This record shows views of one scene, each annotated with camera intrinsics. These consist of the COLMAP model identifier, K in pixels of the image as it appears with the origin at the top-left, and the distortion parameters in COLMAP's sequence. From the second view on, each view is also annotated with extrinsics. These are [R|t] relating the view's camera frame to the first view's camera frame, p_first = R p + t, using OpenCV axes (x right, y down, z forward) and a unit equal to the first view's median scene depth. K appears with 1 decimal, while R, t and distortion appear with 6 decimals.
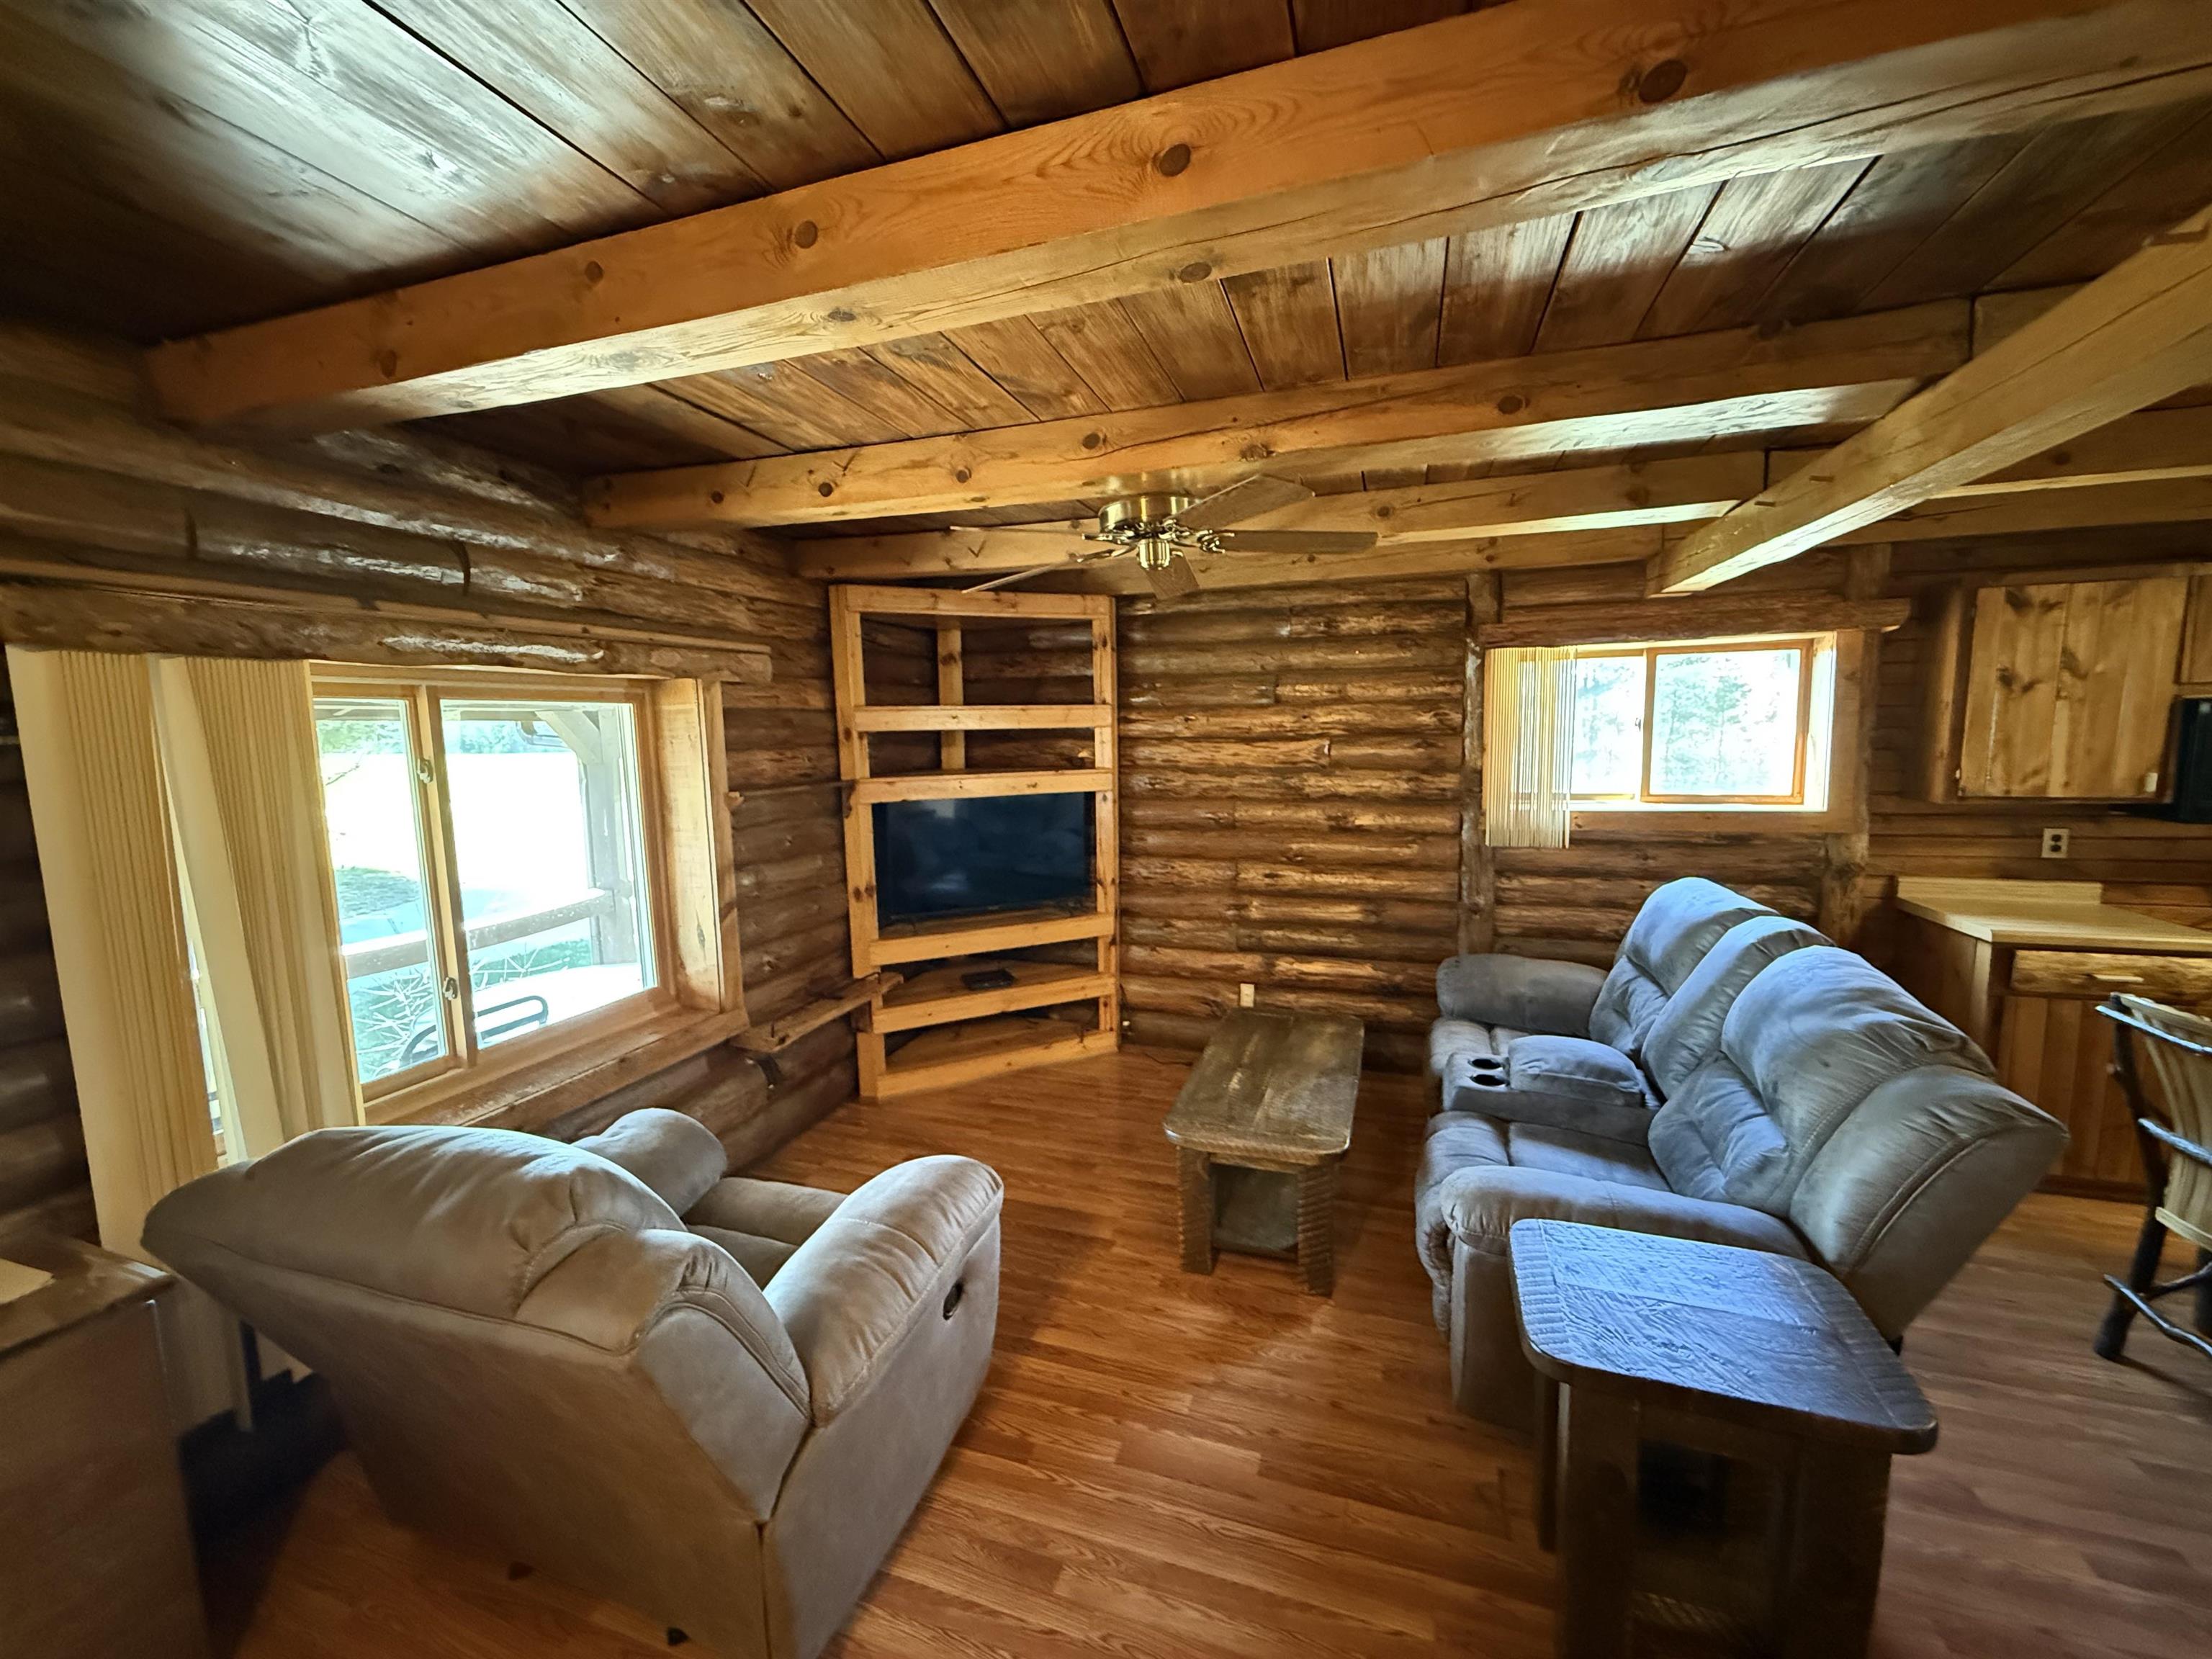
lens RADIAL K [[880.5, 0, 1106.0], [0, 880.5, 829.5], [0, 0, 1]] dist [-0.006932, 0.000073]
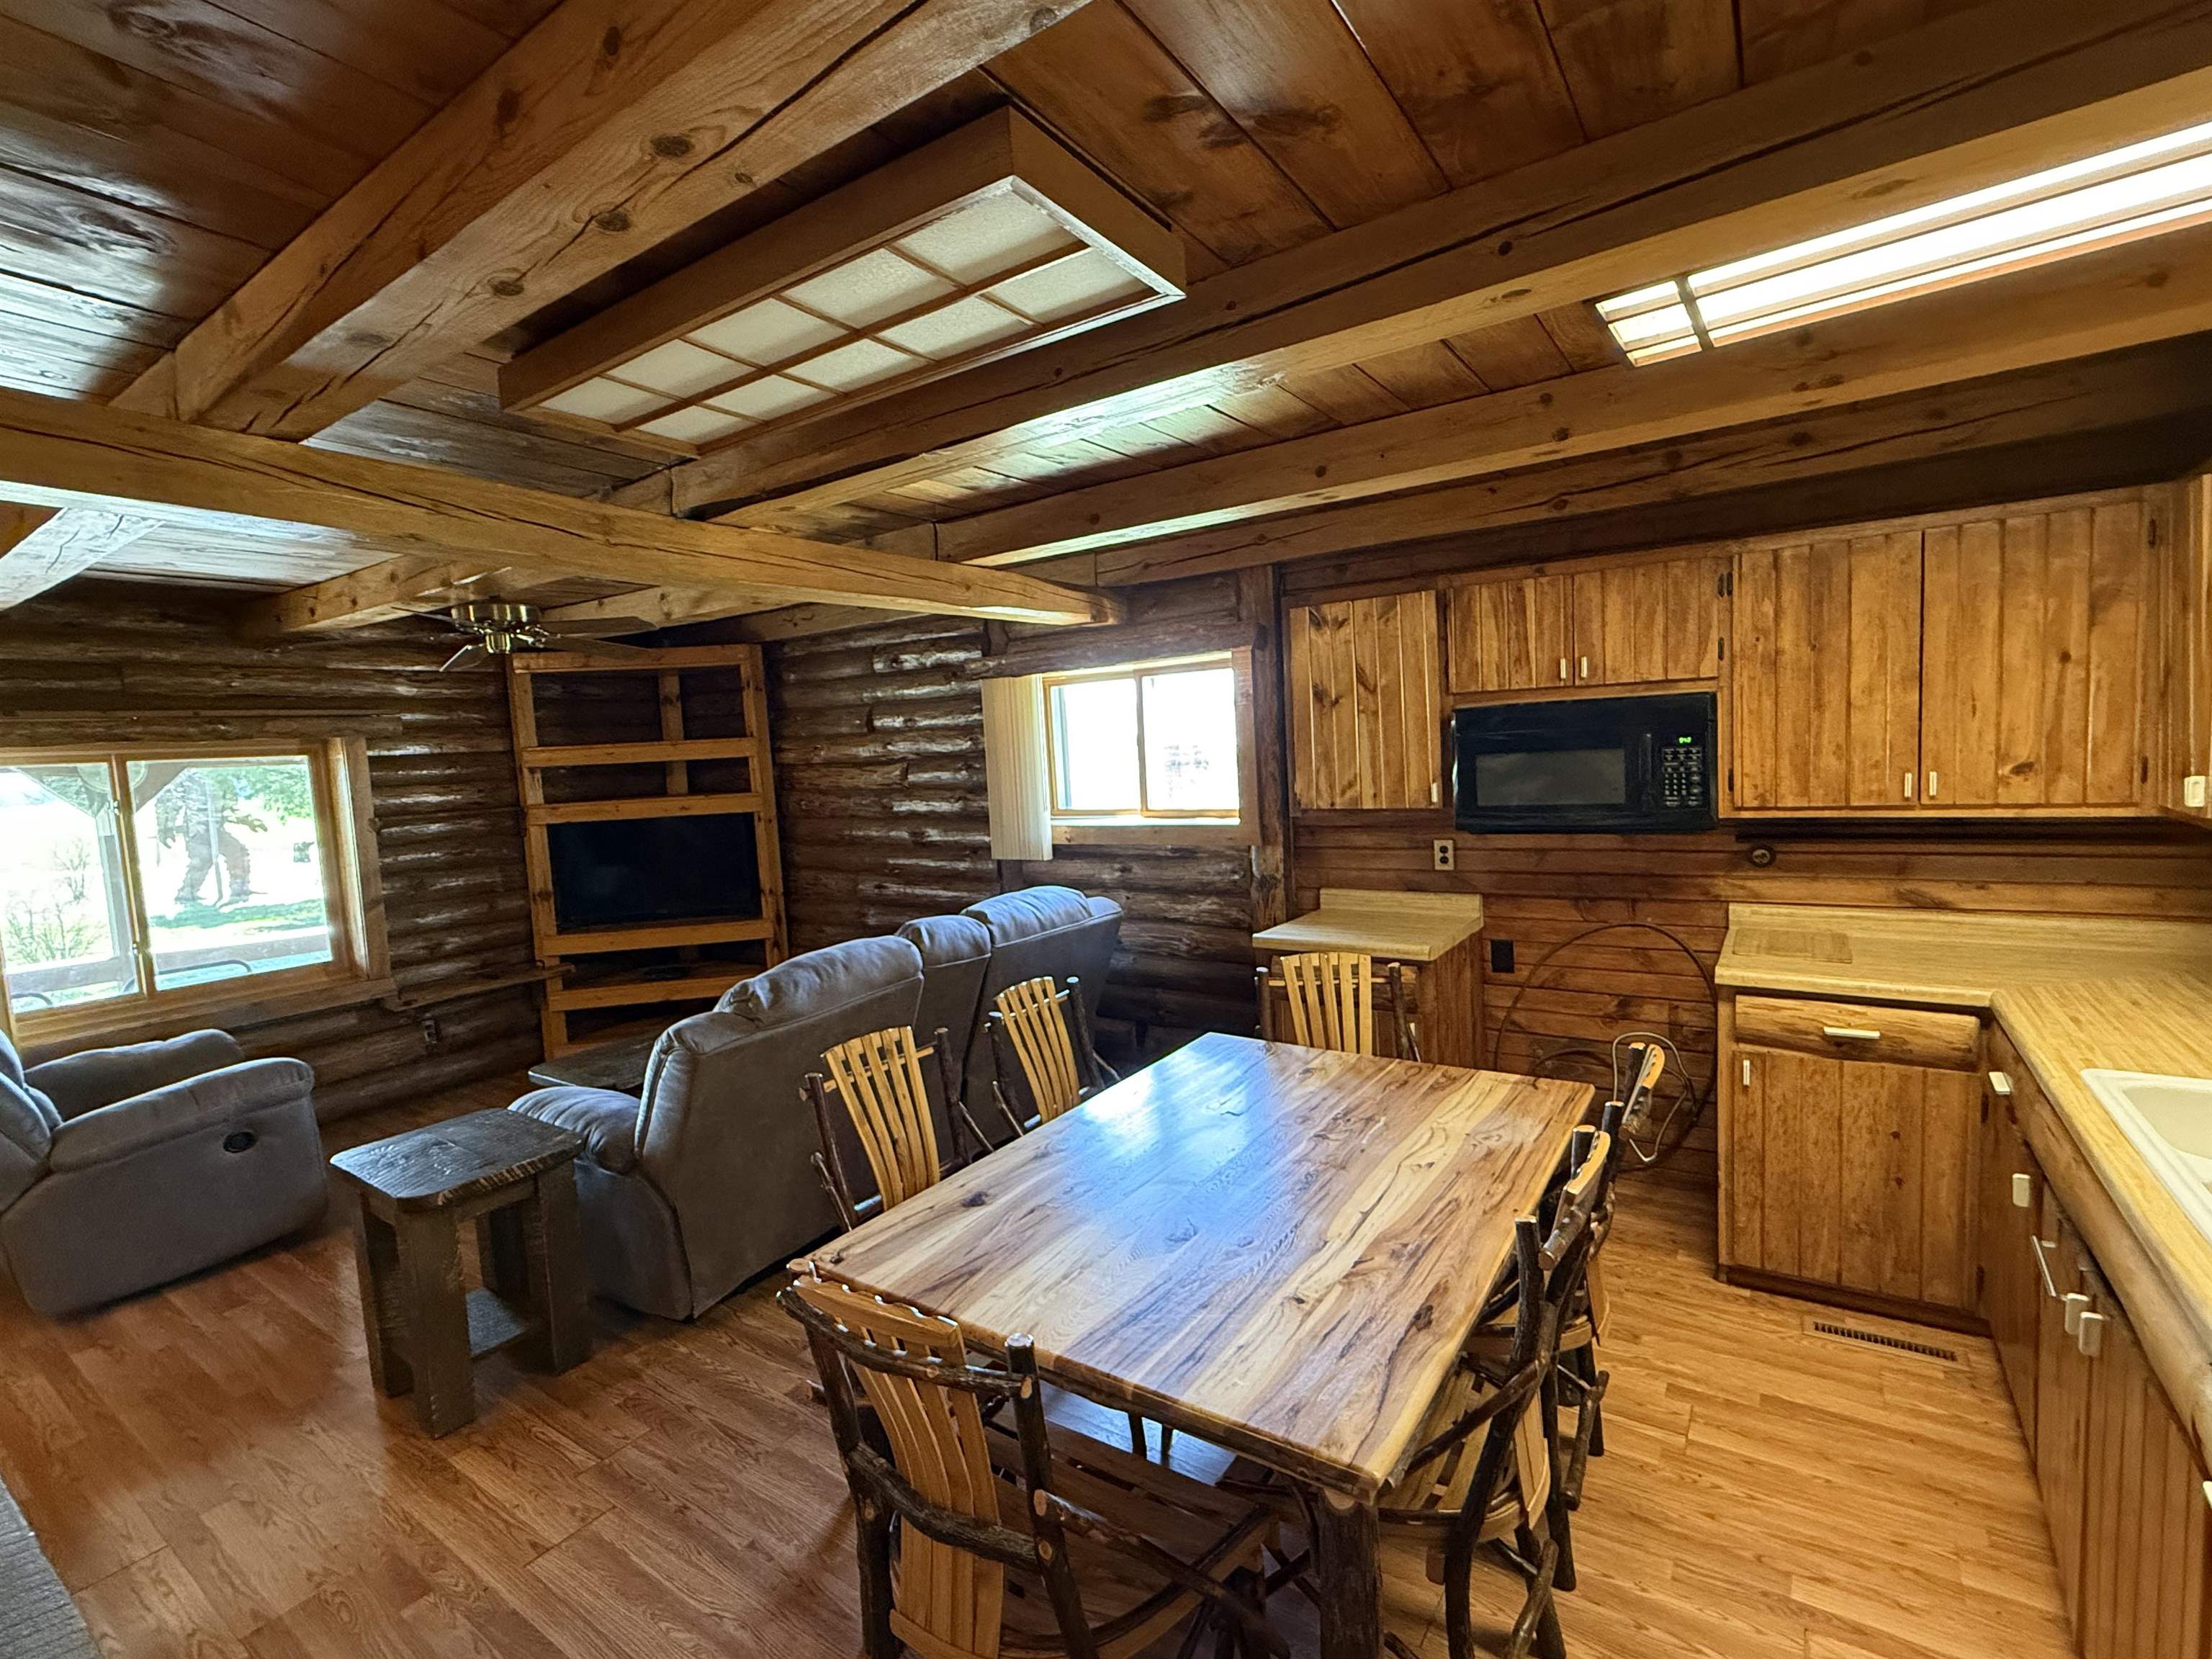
lens RADIAL K [[1023.2, 0, 1104.1], [0, 1023.2, 838.1], [0, 0, 1]] dist [0.010009, 0.000501]
pose [[0.962524, -0.005071, -0.271151, 0.896956], [0.001384, 0.999904, -0.013787, 0.010597], [0.271194, 0.012895, 0.962438, -0.185453]]
